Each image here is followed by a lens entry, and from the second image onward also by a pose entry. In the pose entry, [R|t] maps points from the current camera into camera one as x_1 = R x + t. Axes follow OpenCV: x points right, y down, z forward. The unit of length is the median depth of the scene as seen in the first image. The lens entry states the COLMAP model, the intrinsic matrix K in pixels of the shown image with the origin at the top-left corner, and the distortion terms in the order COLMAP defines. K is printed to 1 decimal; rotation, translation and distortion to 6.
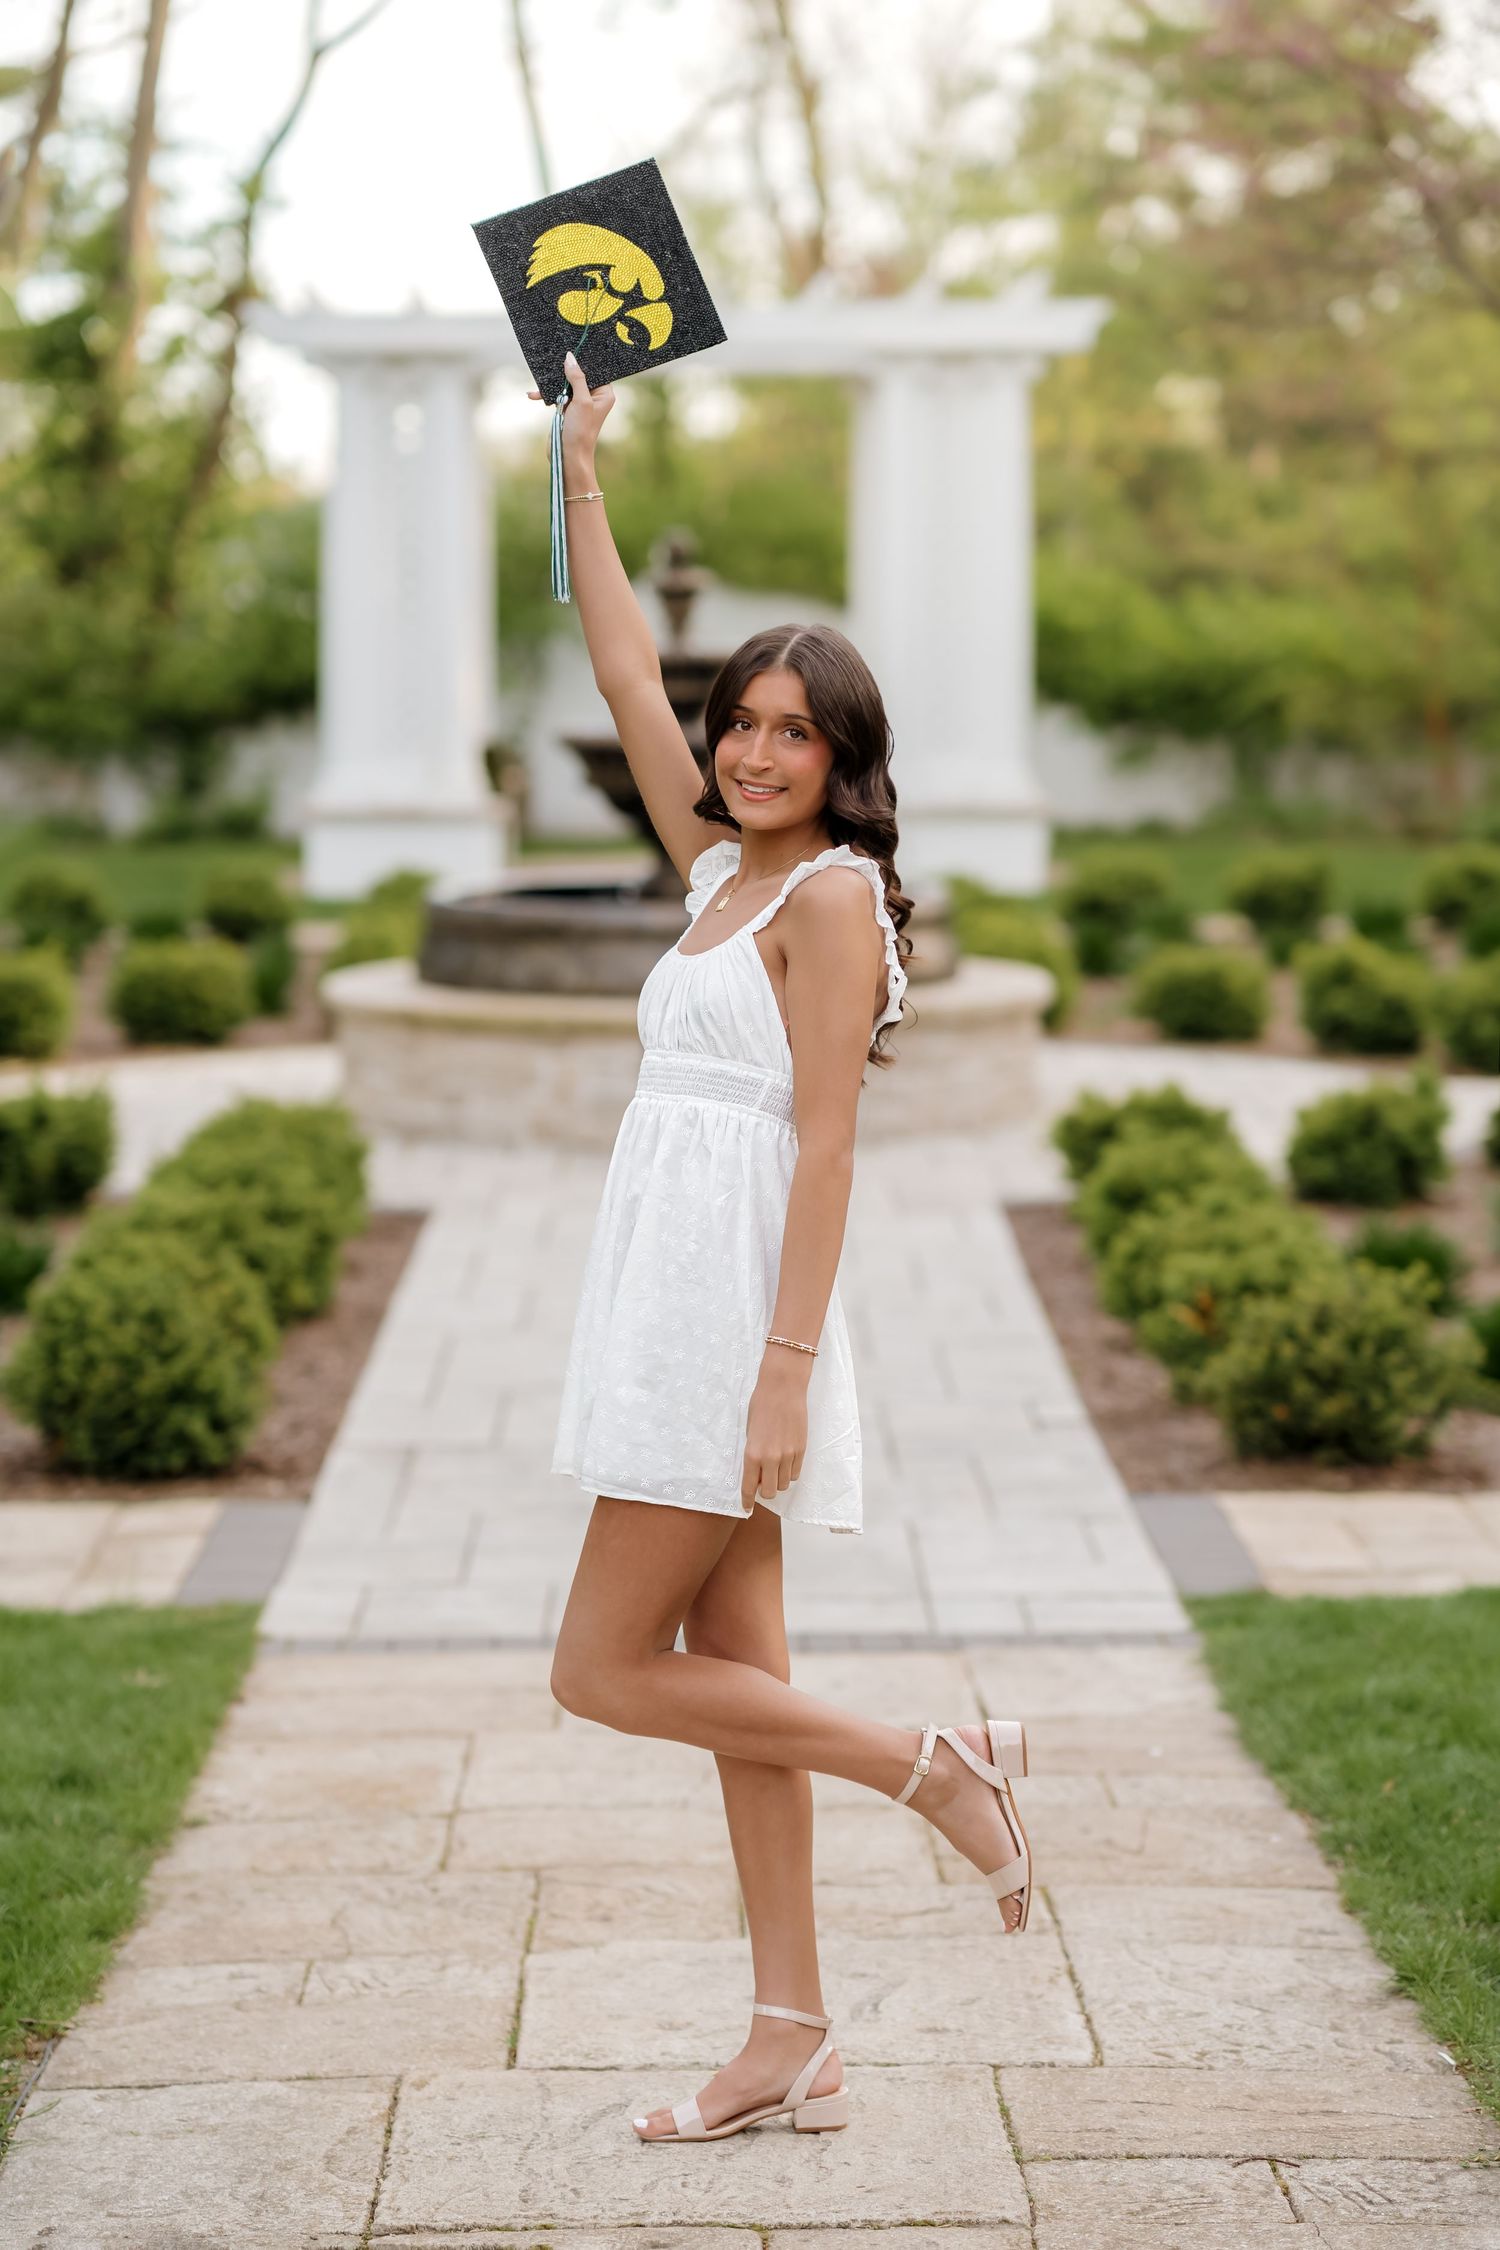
lens RADIAL K [[5634.6, 0, 750.0], [0, 5634.6, 1125.0], [0, 0, 1]] dist [-0.141147, -0.354038]
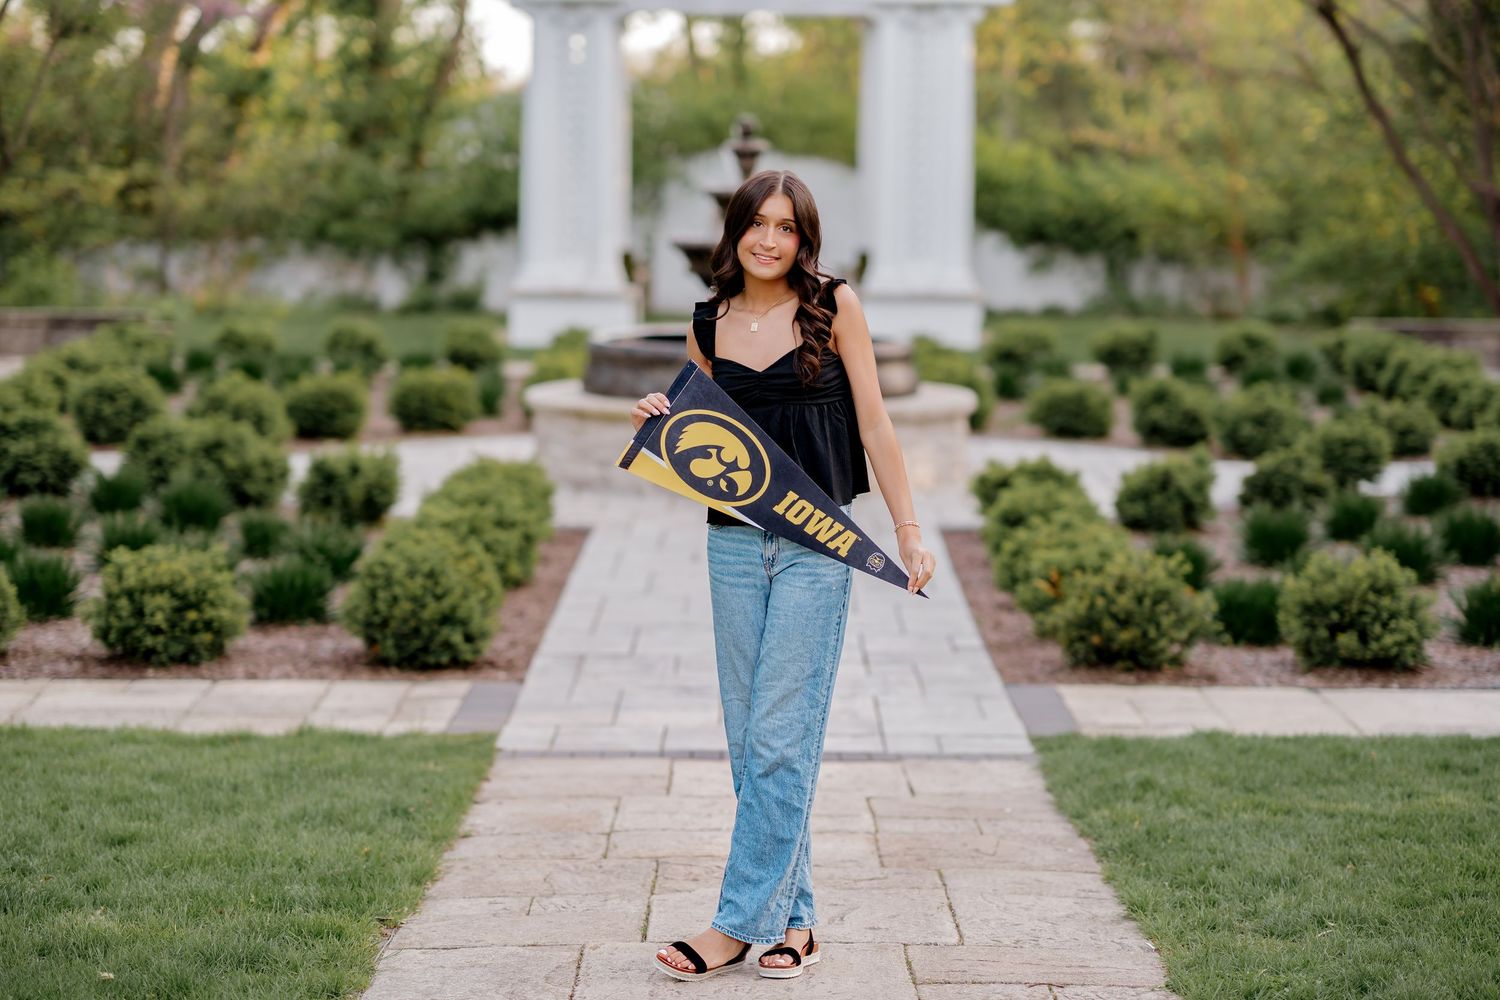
lens RADIAL K [[3756.4, 0, 750.0], [0, 3756.4, 500.0], [0, 0, 1]] dist [-0.141147, -0.354038]
pose [[0.999865, 0.011704, -0.011554, 0.002832], [-0.011742, 0.999926, -0.003288, 0.014245], [0.011514, 0.003424, 0.999928, -0.131505]]
